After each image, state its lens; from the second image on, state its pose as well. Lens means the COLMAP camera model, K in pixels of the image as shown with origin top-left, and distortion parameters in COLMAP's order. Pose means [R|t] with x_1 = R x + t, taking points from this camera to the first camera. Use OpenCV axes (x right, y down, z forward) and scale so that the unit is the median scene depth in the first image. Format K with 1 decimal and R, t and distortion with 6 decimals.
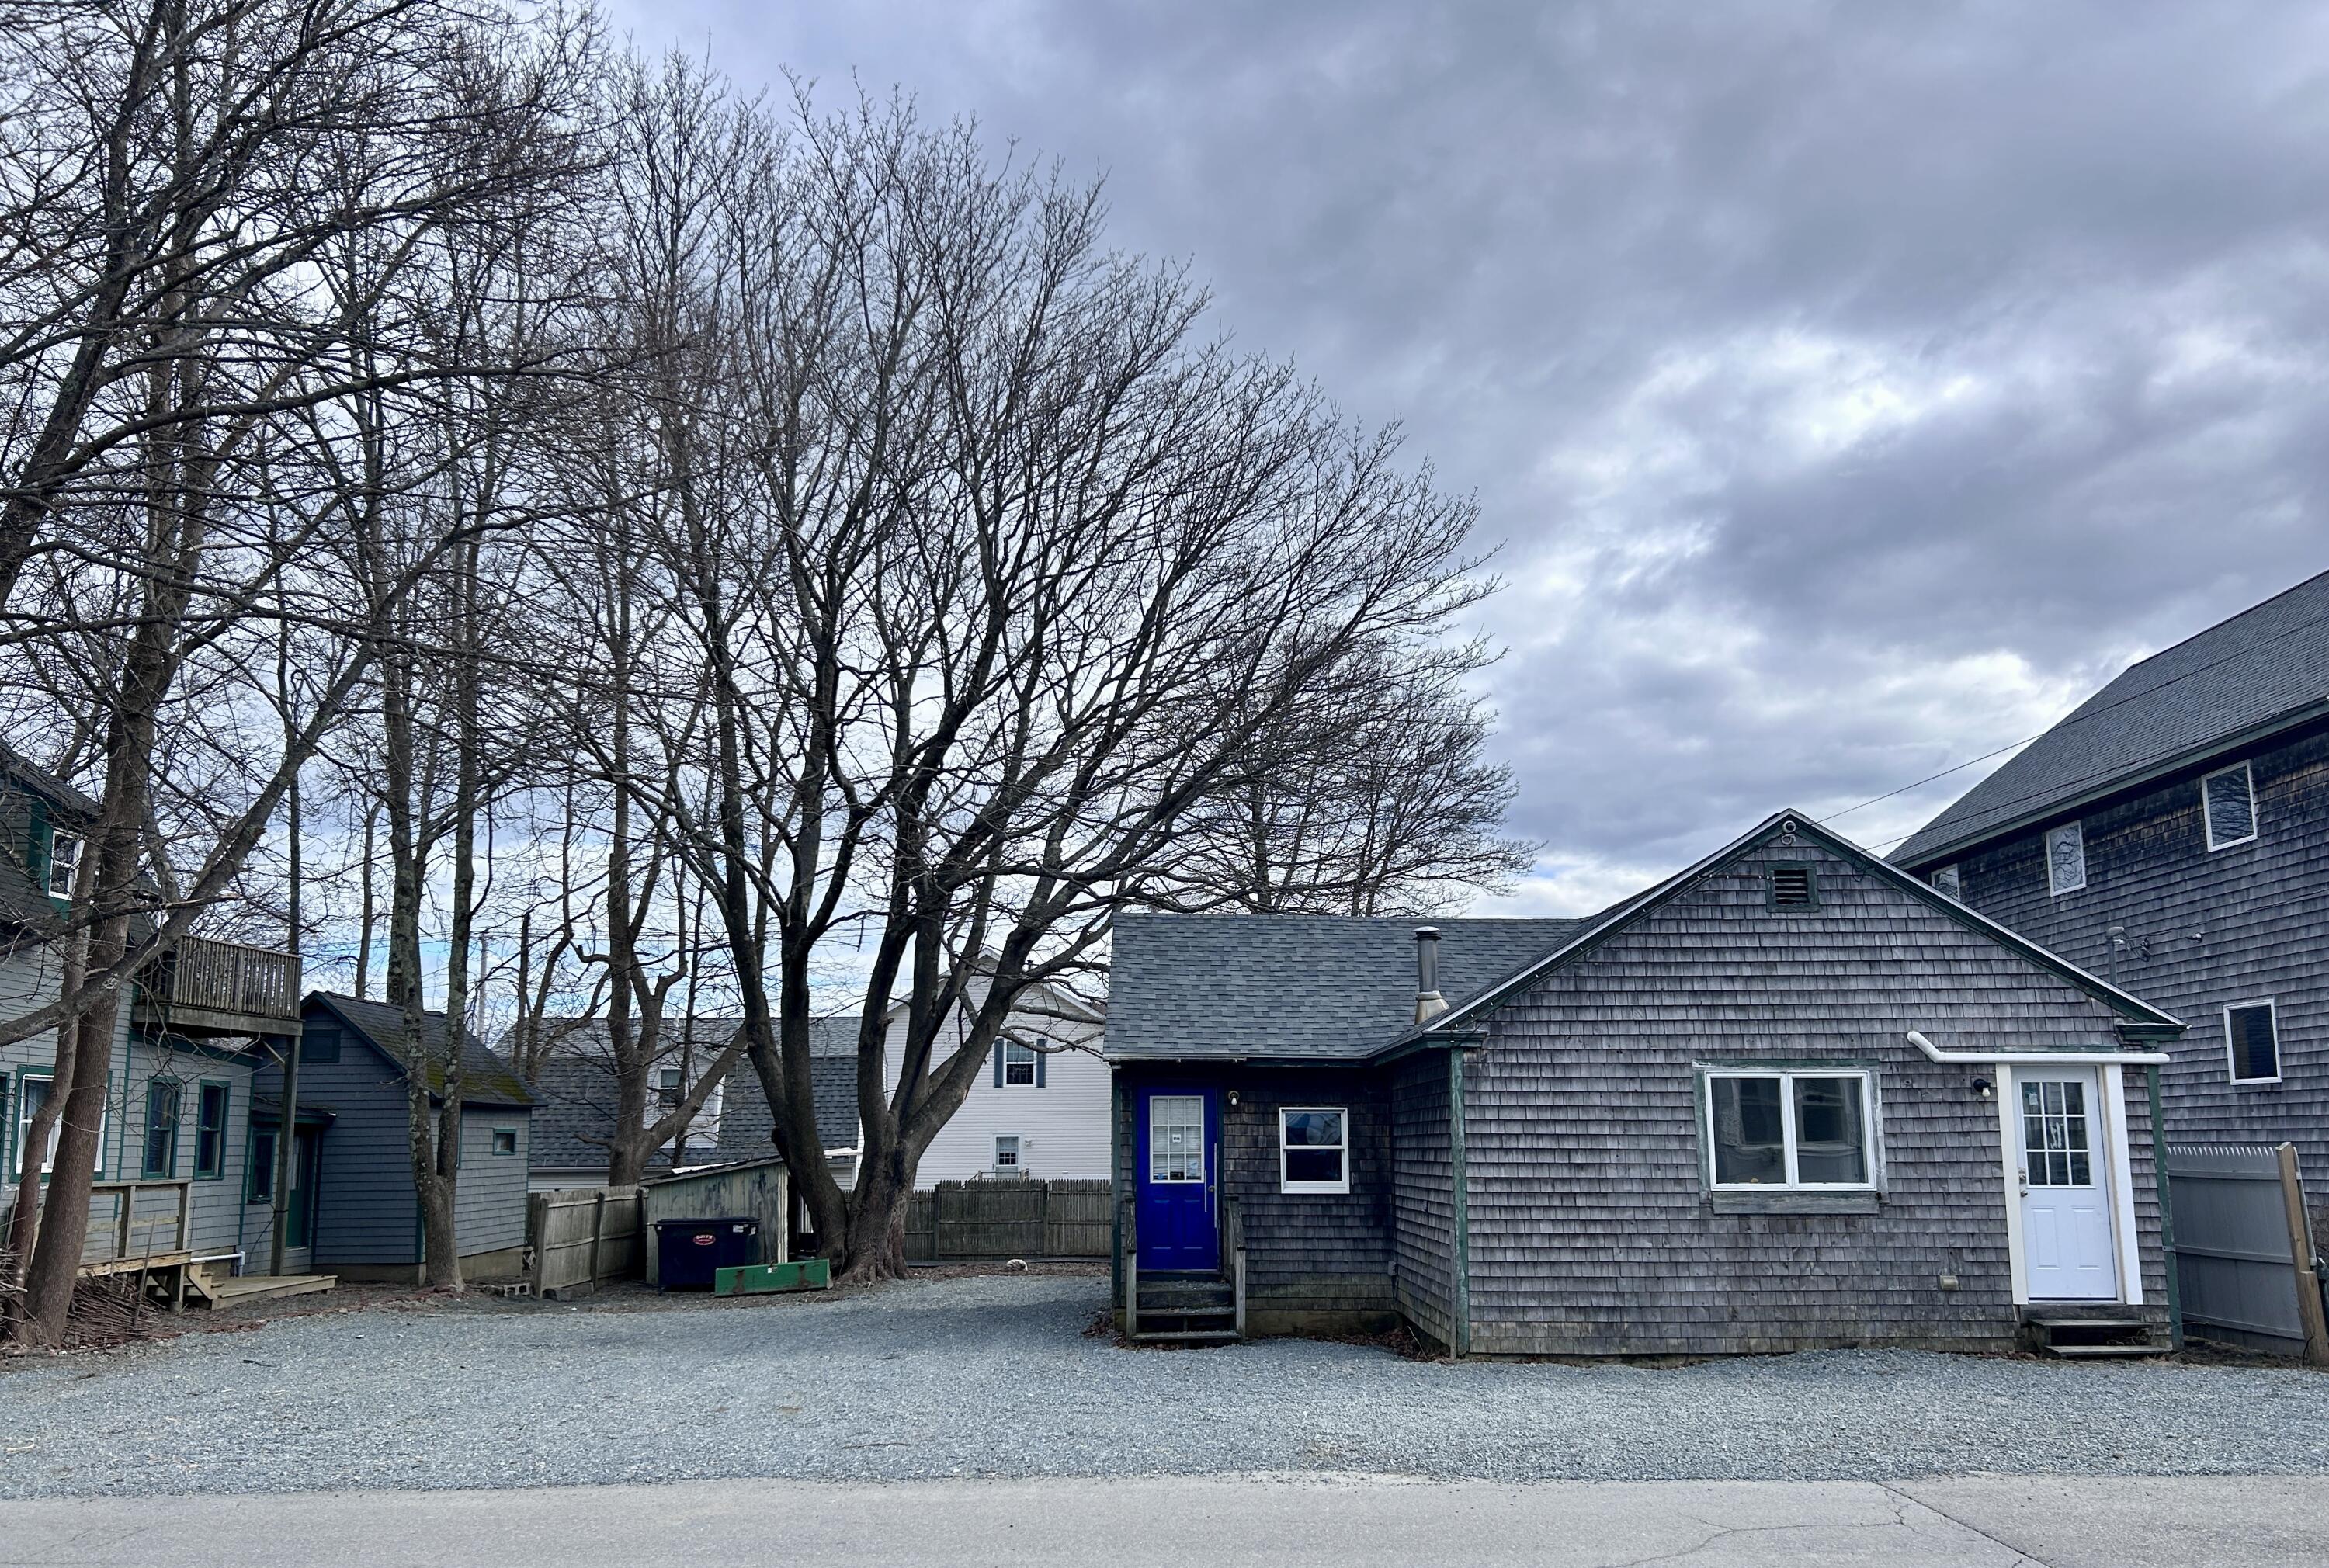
lens RADIAL K [[1722.0, 0, 1133.9], [0, 1722.0, 897.1], [0, 0, 1]] dist [0.034210, -0.020589]
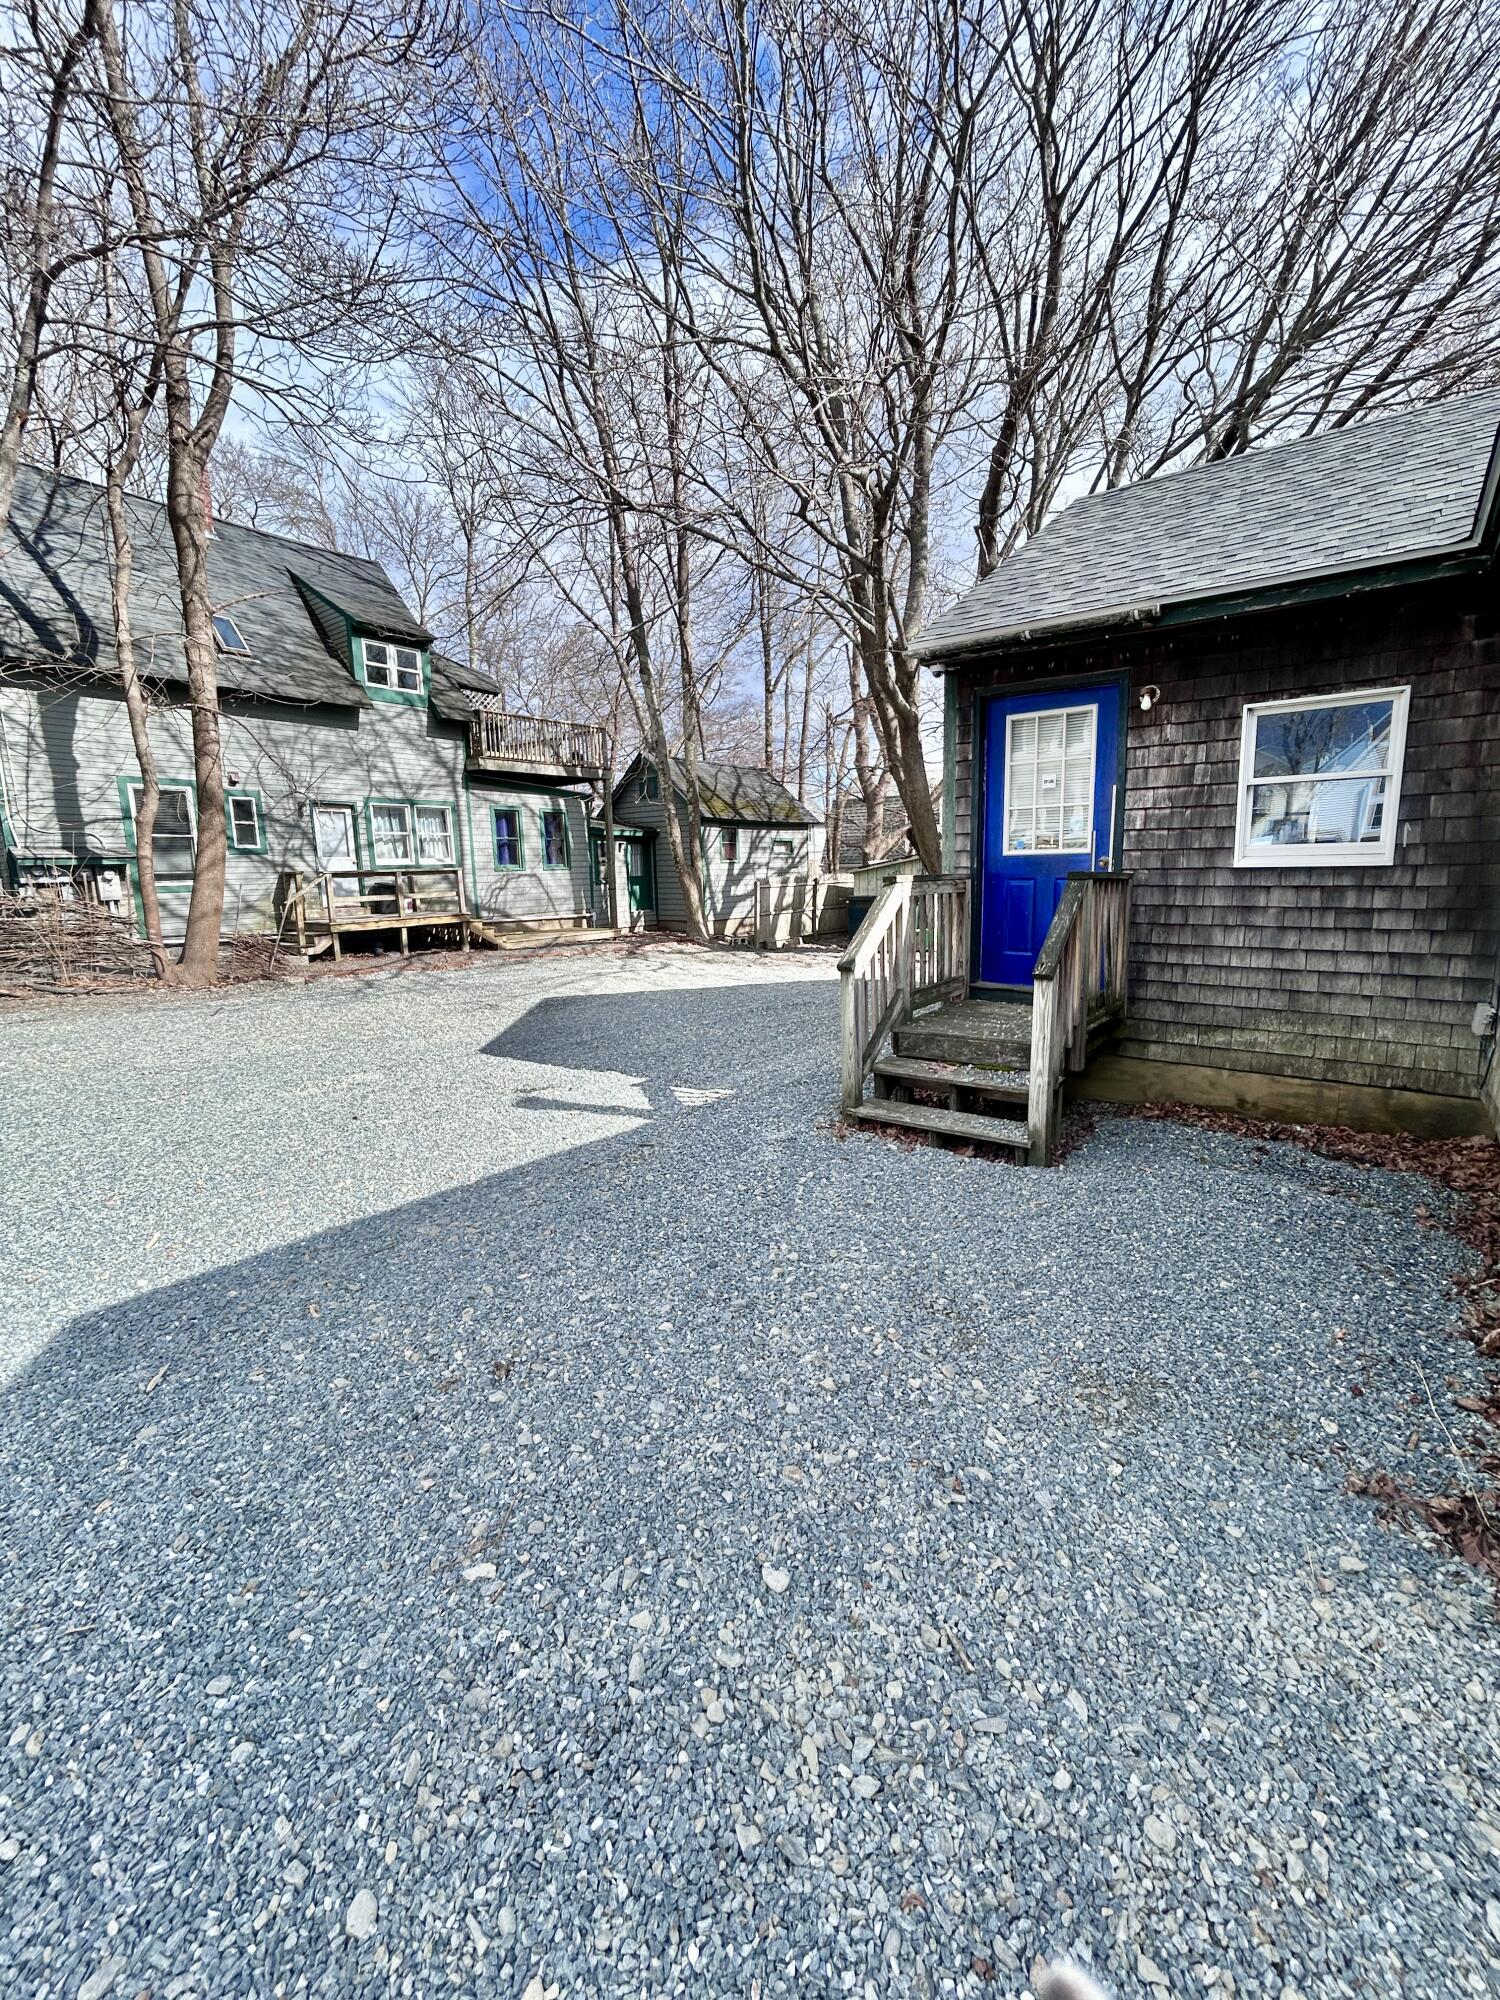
lens RADIAL K [[805.1, 0, 743.8], [0, 805.1, 990.3], [0, 0, 1]] dist [-0.000132, 0.000677]
pose [[0.789336, 0.079080, -0.608847, 0.151831], [0.107952, 0.958344, 0.264429, 0.156163], [0.604396, -0.274449, 0.747919, 0.877827]]
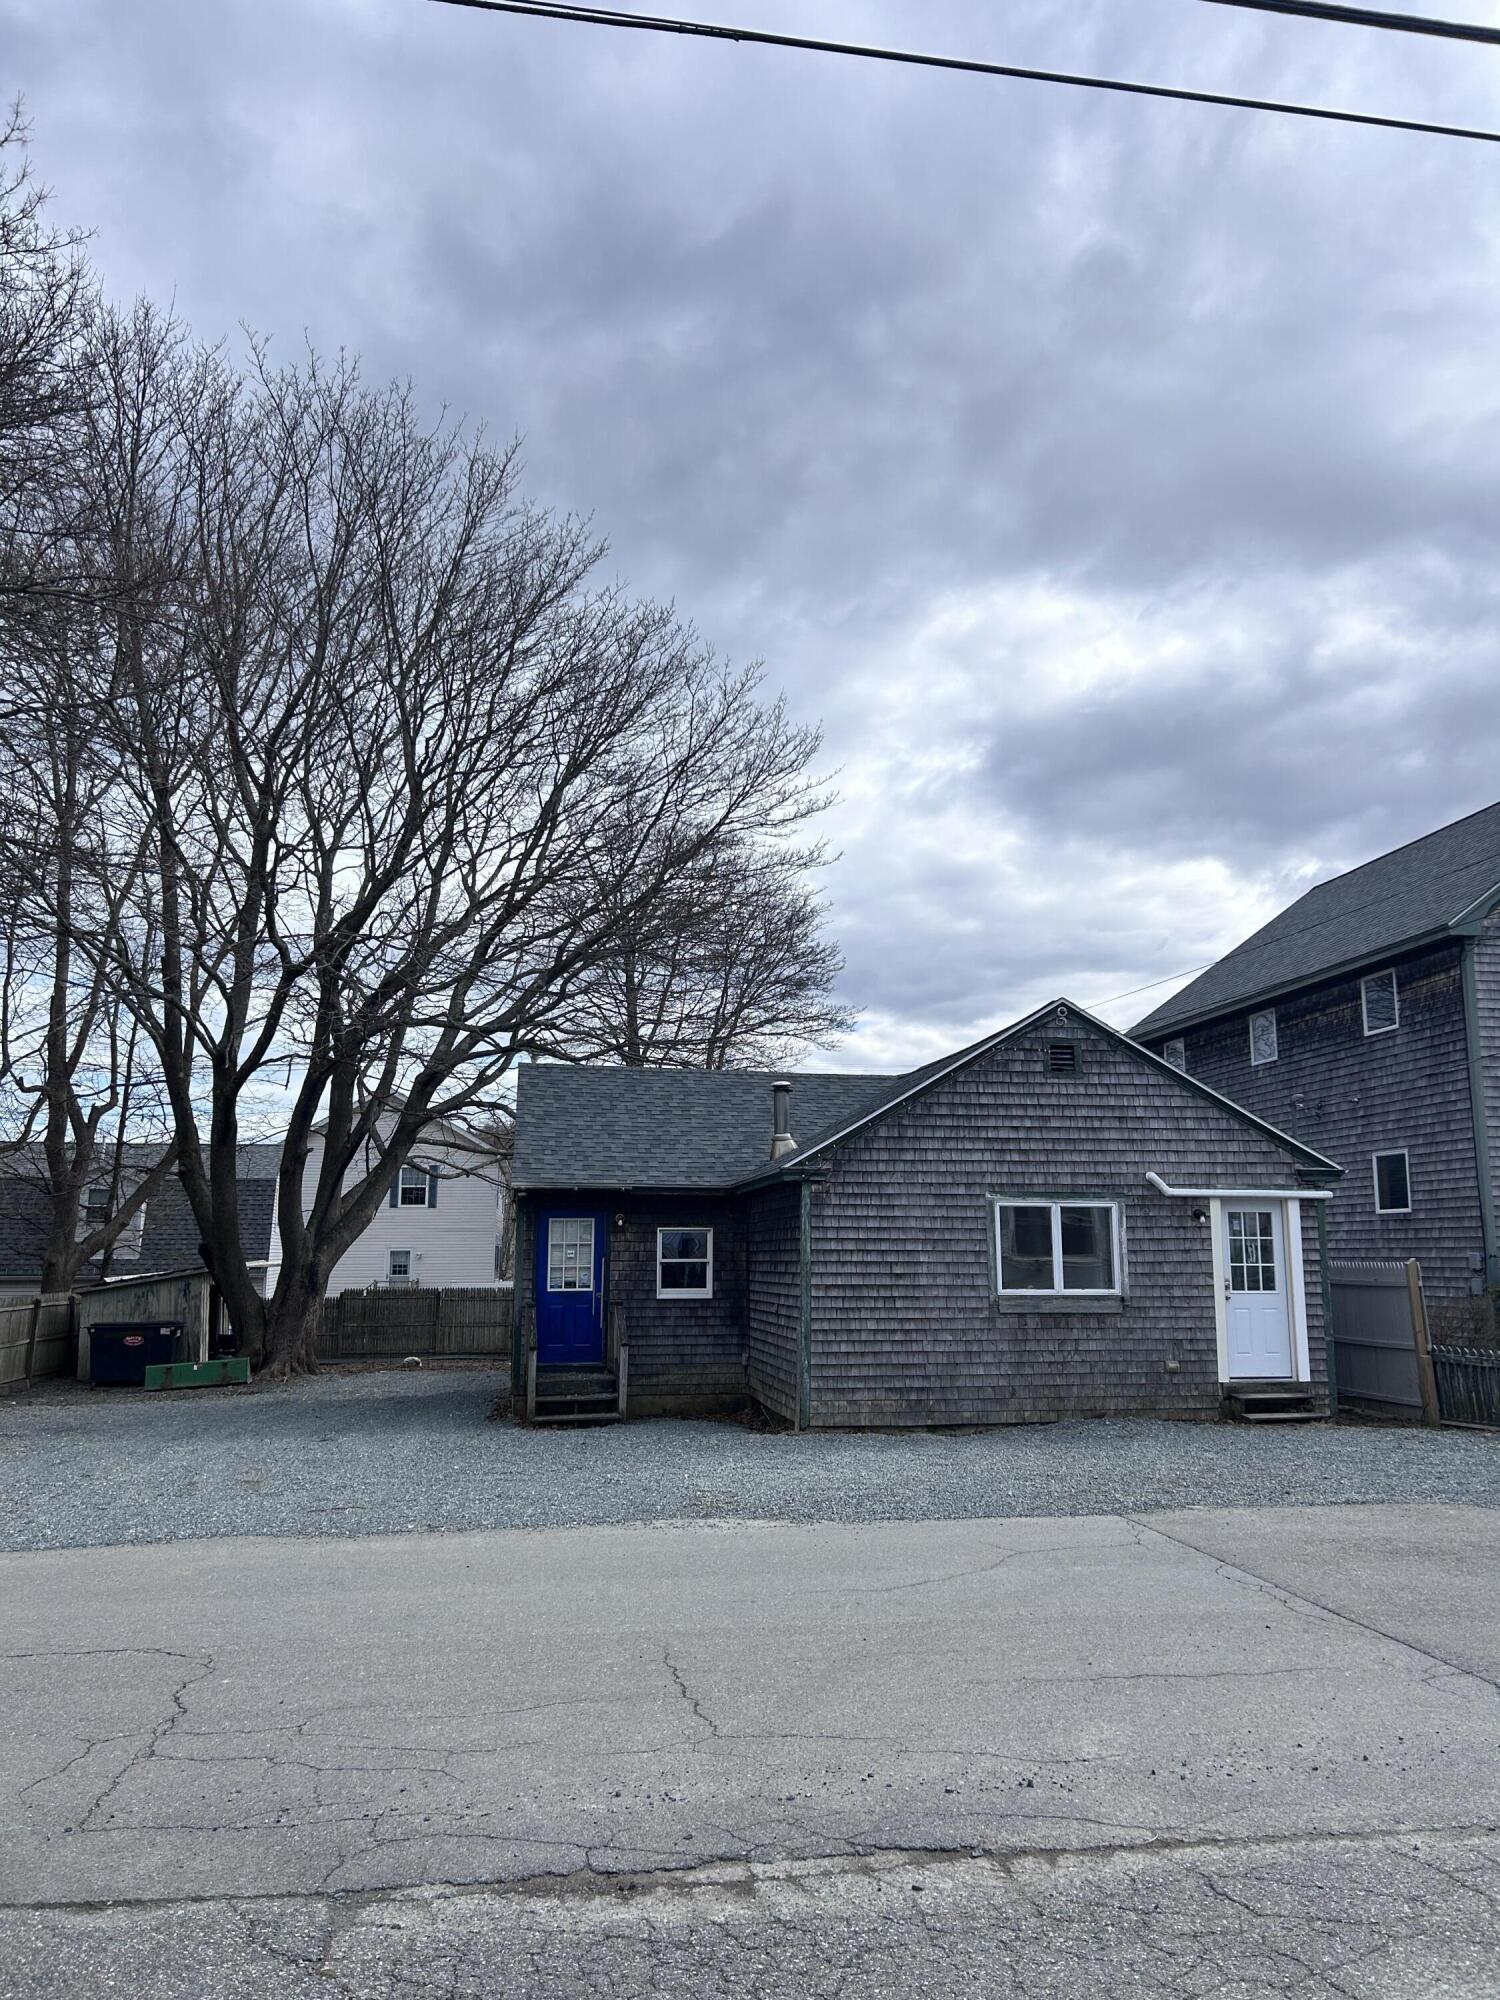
lens RADIAL K [[1482.5, 0, 736.4], [0, 1482.5, 1033.9], [0, 0, 1]] dist [0.066120, -0.071633]
pose [[0.987898, 0.025126, 0.153059, -0.029413], [-0.024347, 0.999679, -0.006965, -0.010462], [-0.153185, 0.003154, 0.988192, -0.054805]]
